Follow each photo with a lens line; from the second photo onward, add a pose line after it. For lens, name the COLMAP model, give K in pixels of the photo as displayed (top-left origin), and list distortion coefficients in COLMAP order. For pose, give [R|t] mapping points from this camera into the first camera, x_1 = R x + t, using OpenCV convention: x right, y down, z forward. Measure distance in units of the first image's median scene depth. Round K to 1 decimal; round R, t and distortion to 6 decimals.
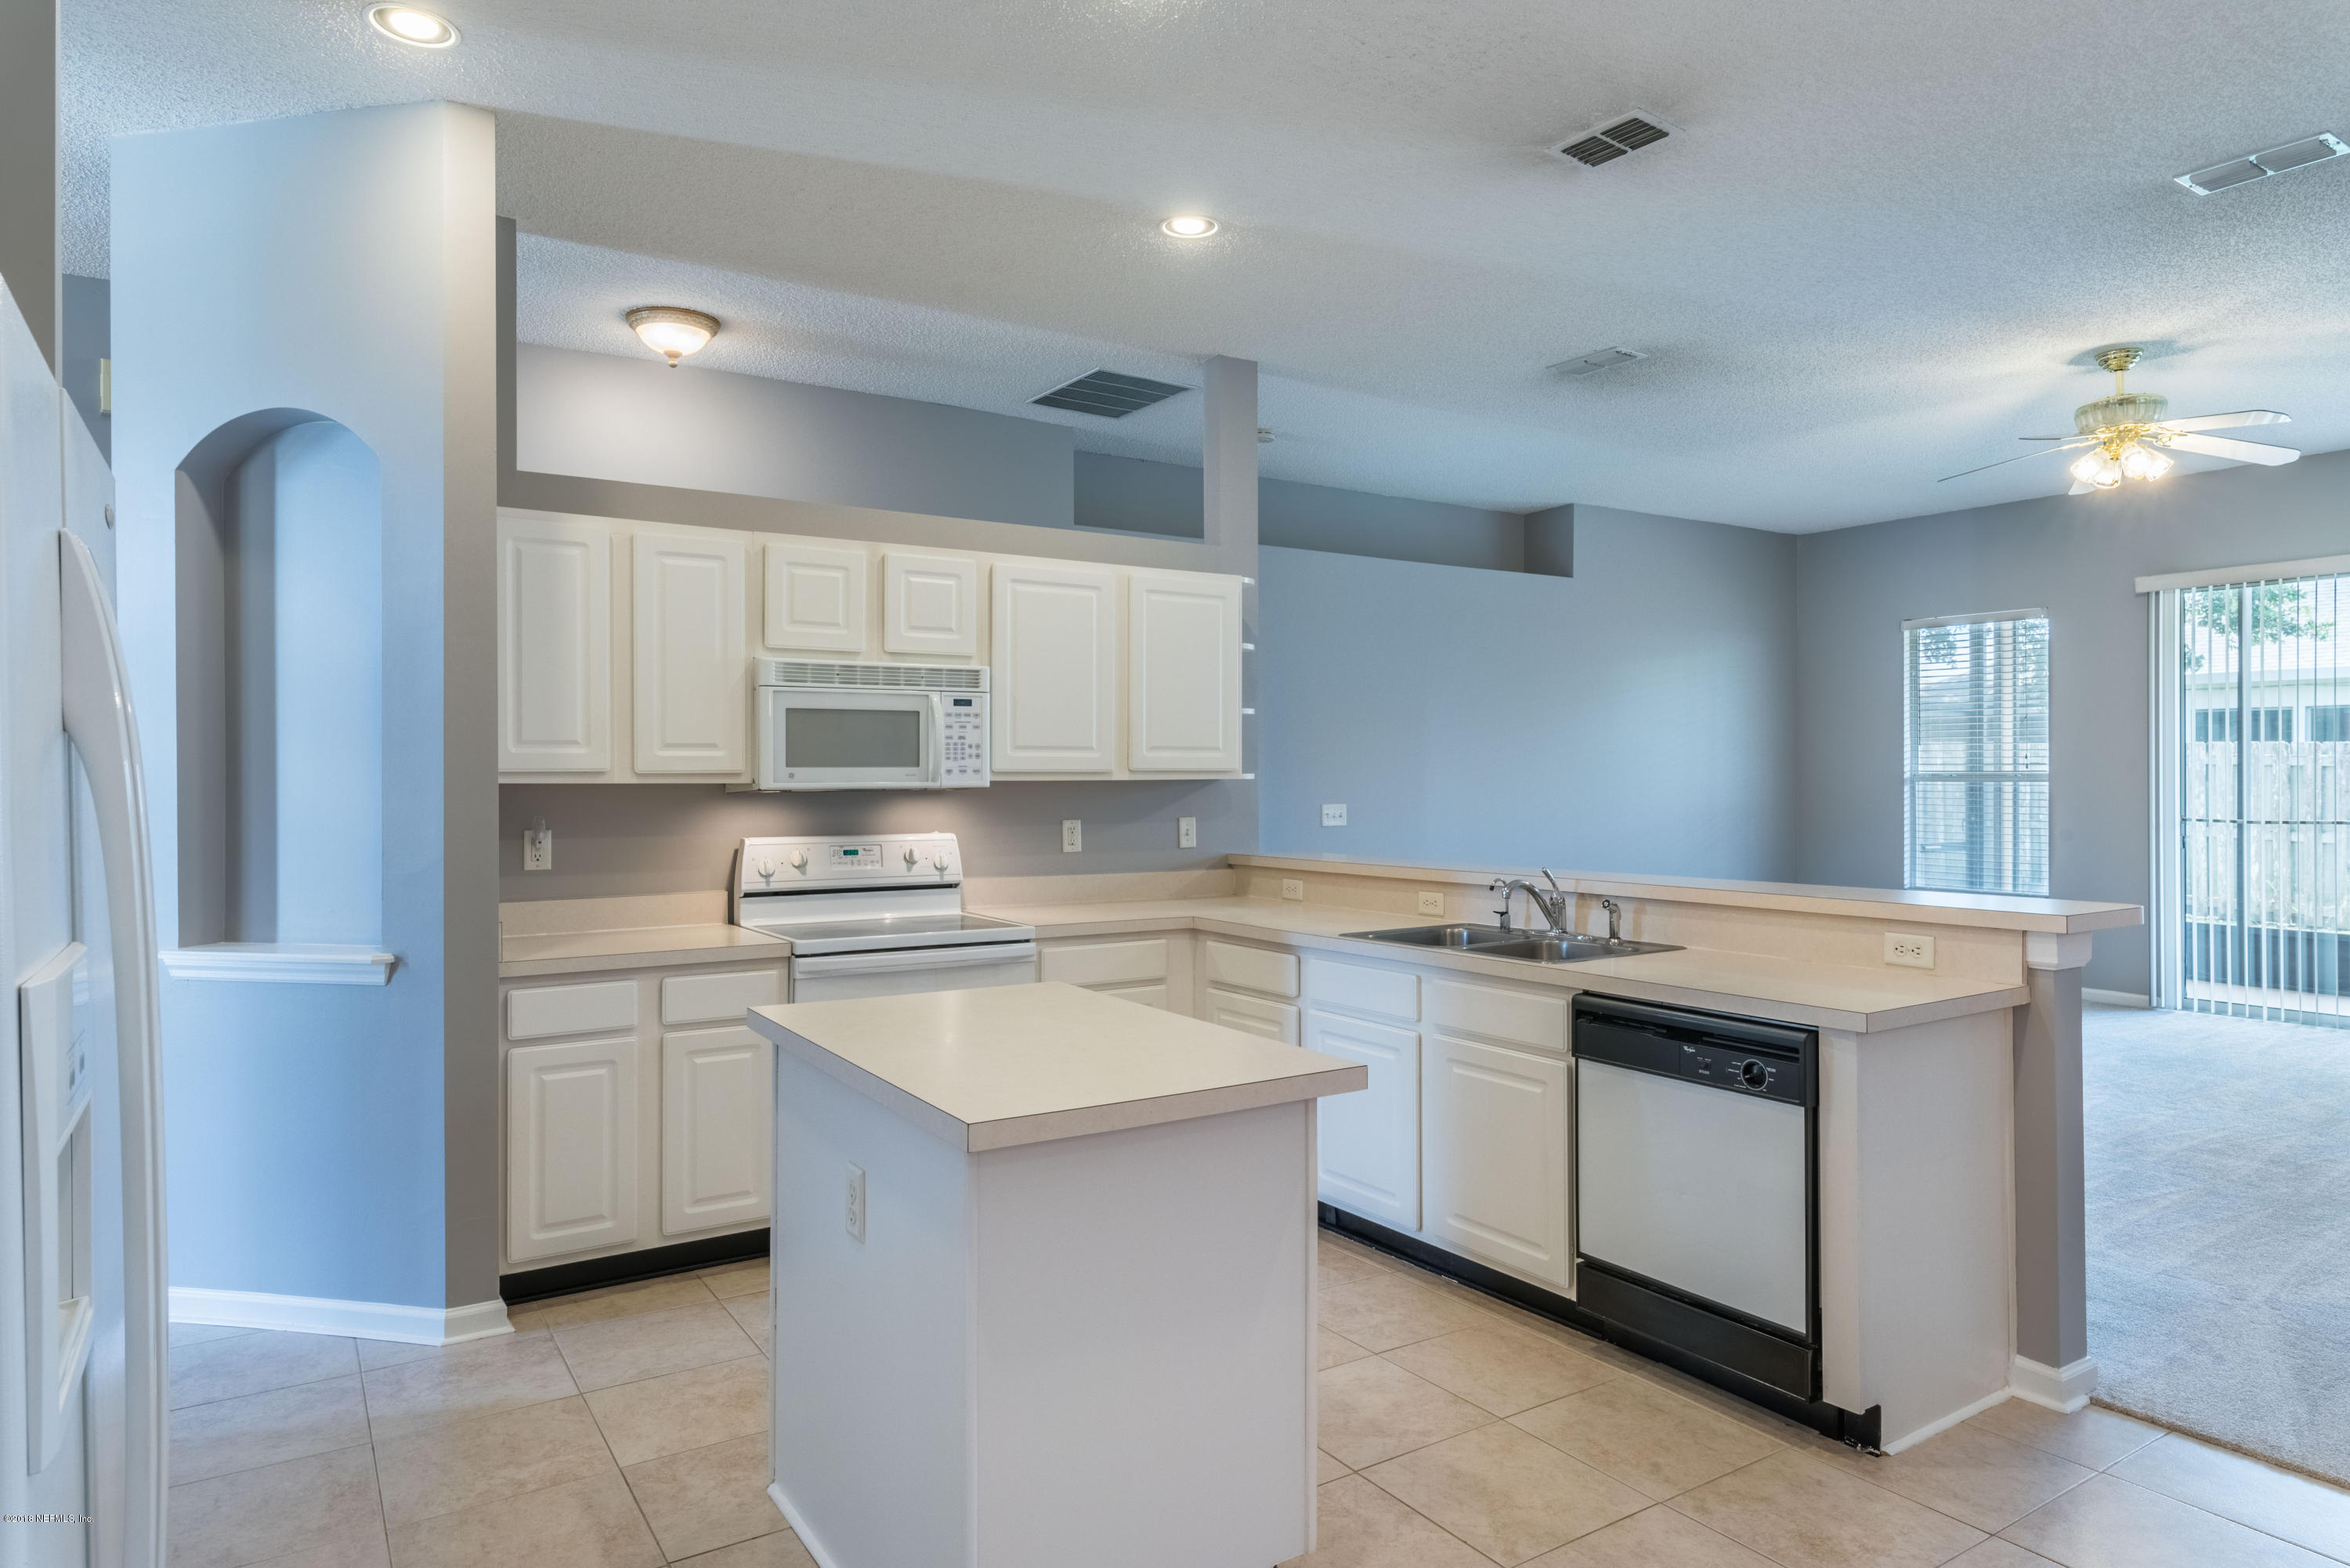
lens RADIAL K [[1399.9, 0, 1184.6], [0, 1399.9, 769.7], [0, 0, 1]] dist [0.003553, 0.001918]
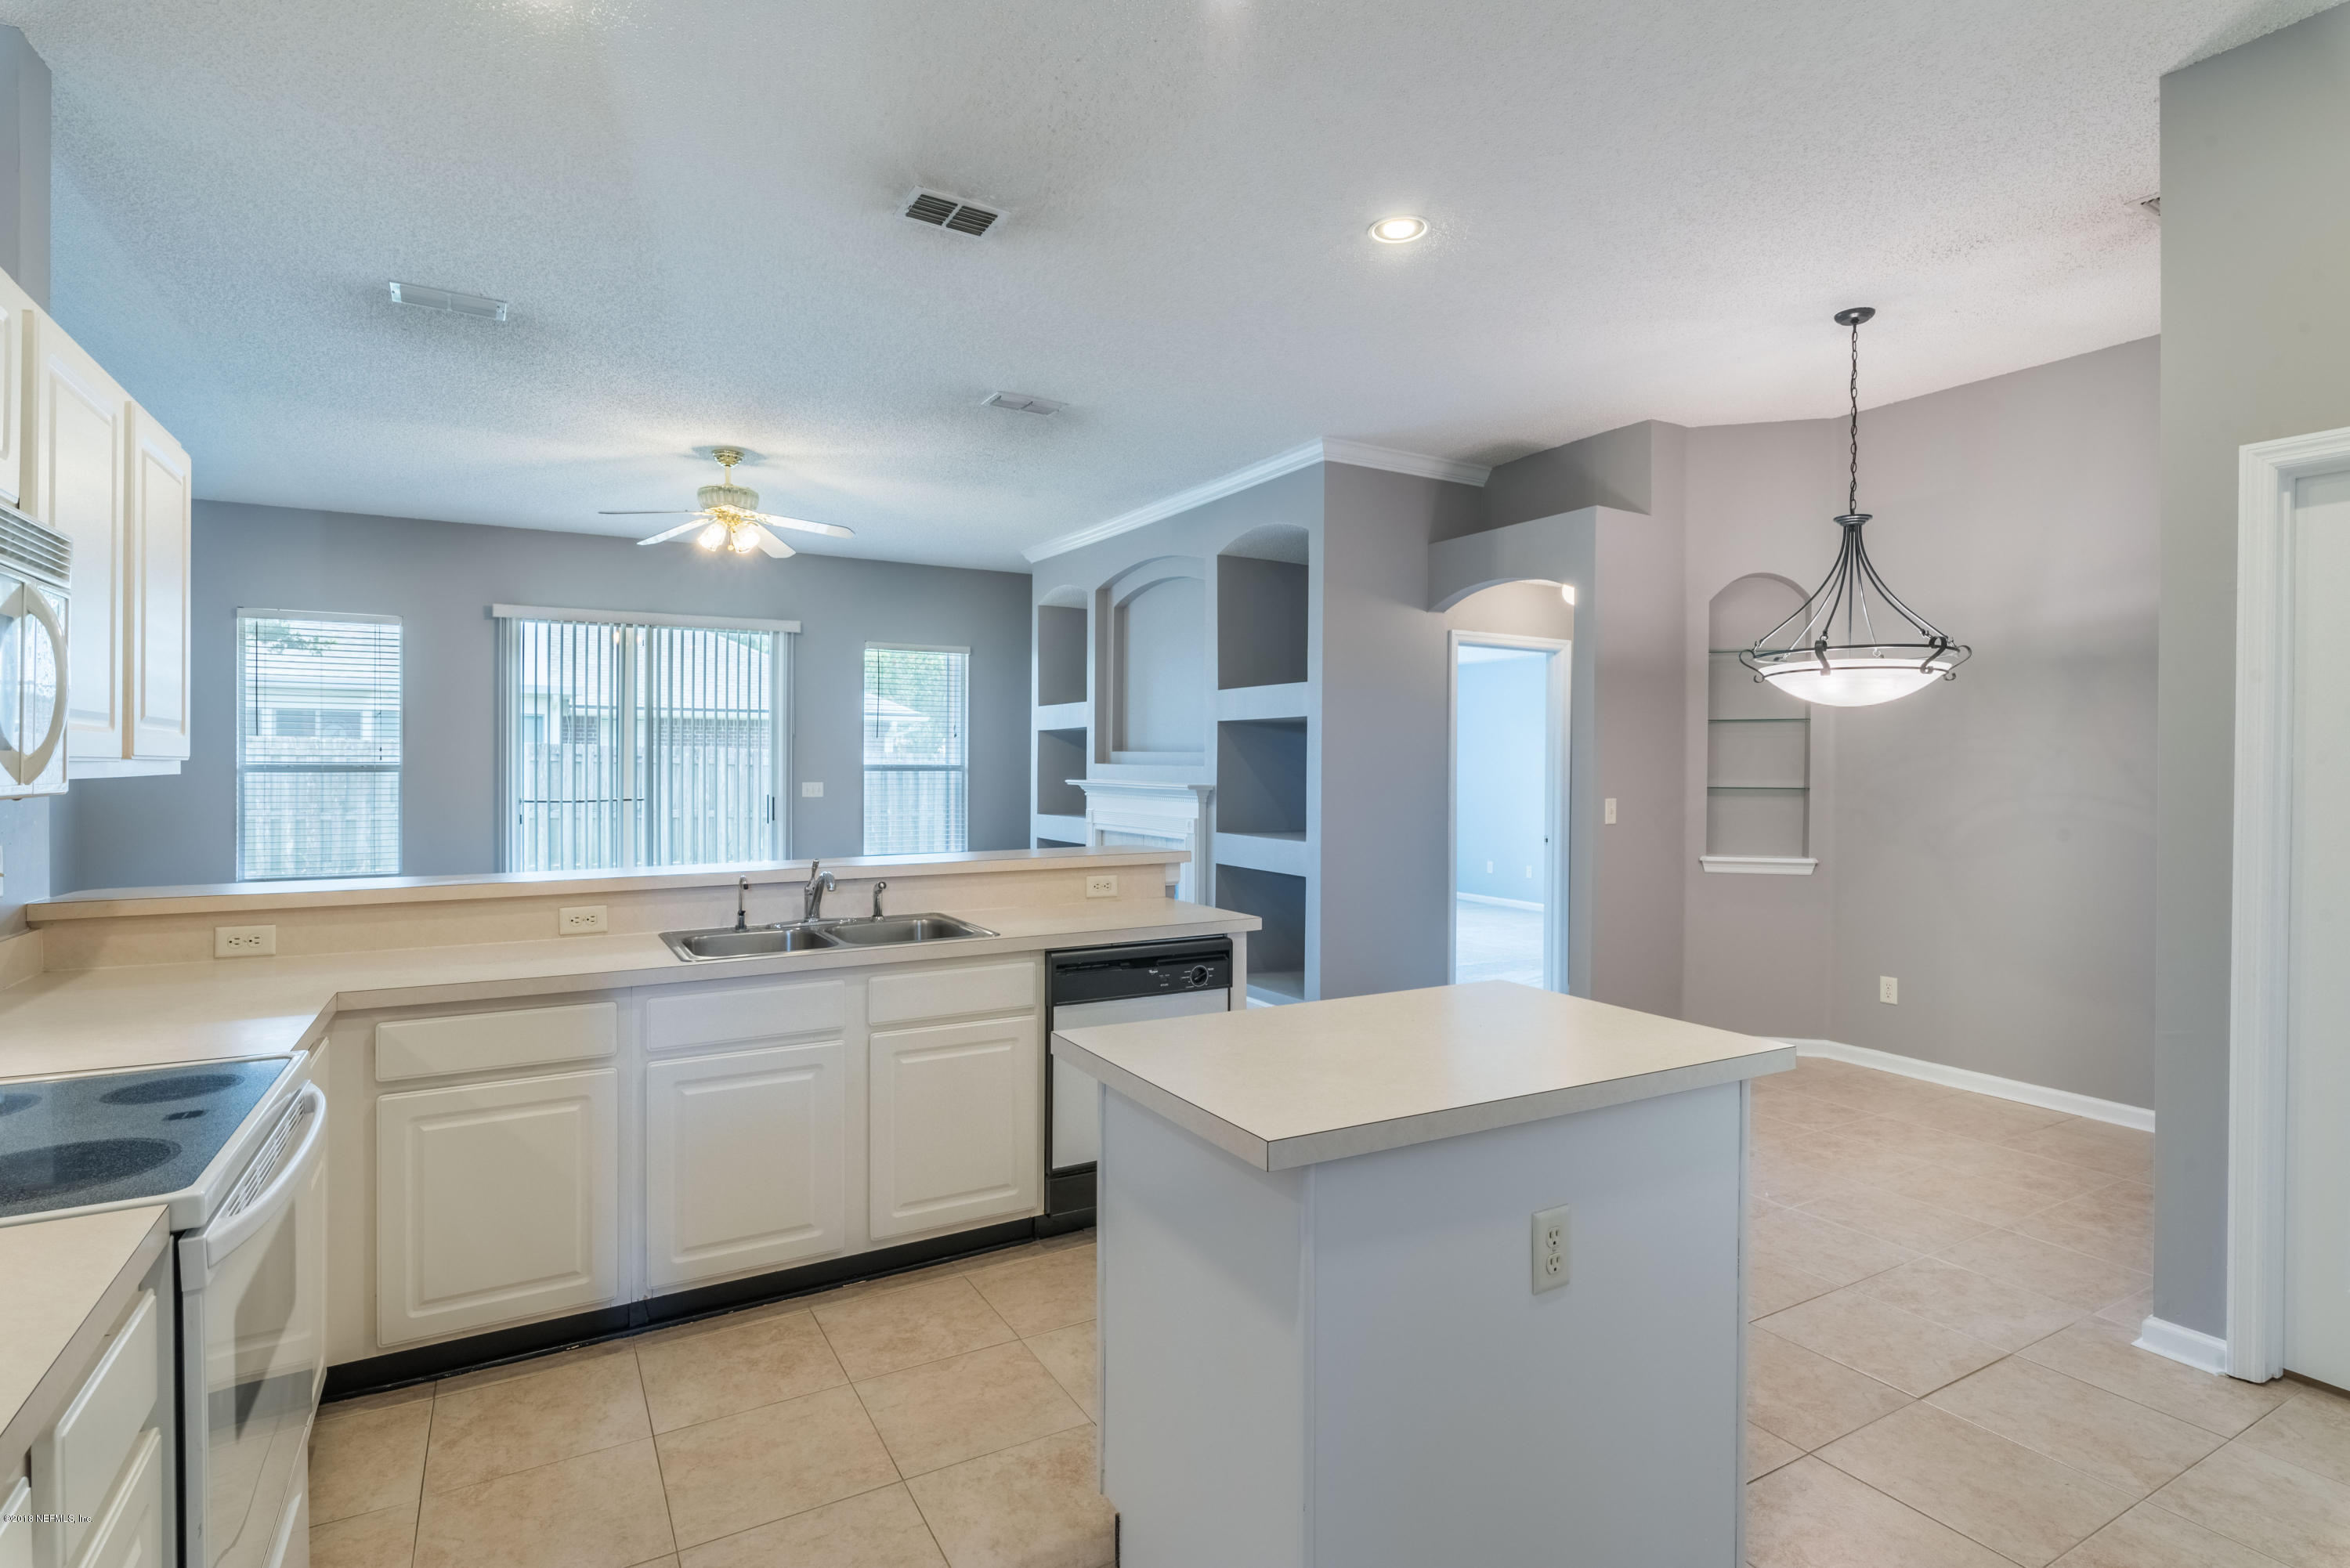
lens RADIAL K [[1164.0, 0, 1176.8], [0, 1164.0, 765.7], [0, 0, 1]] dist [-0.001126, 0.000175]
pose [[0.065446, 0.000552, 0.997856, -0.352889], [-0.005205, 0.999986, -0.000212, 0.000689], [-0.997843, -0.005180, 0.065448, 0.421796]]
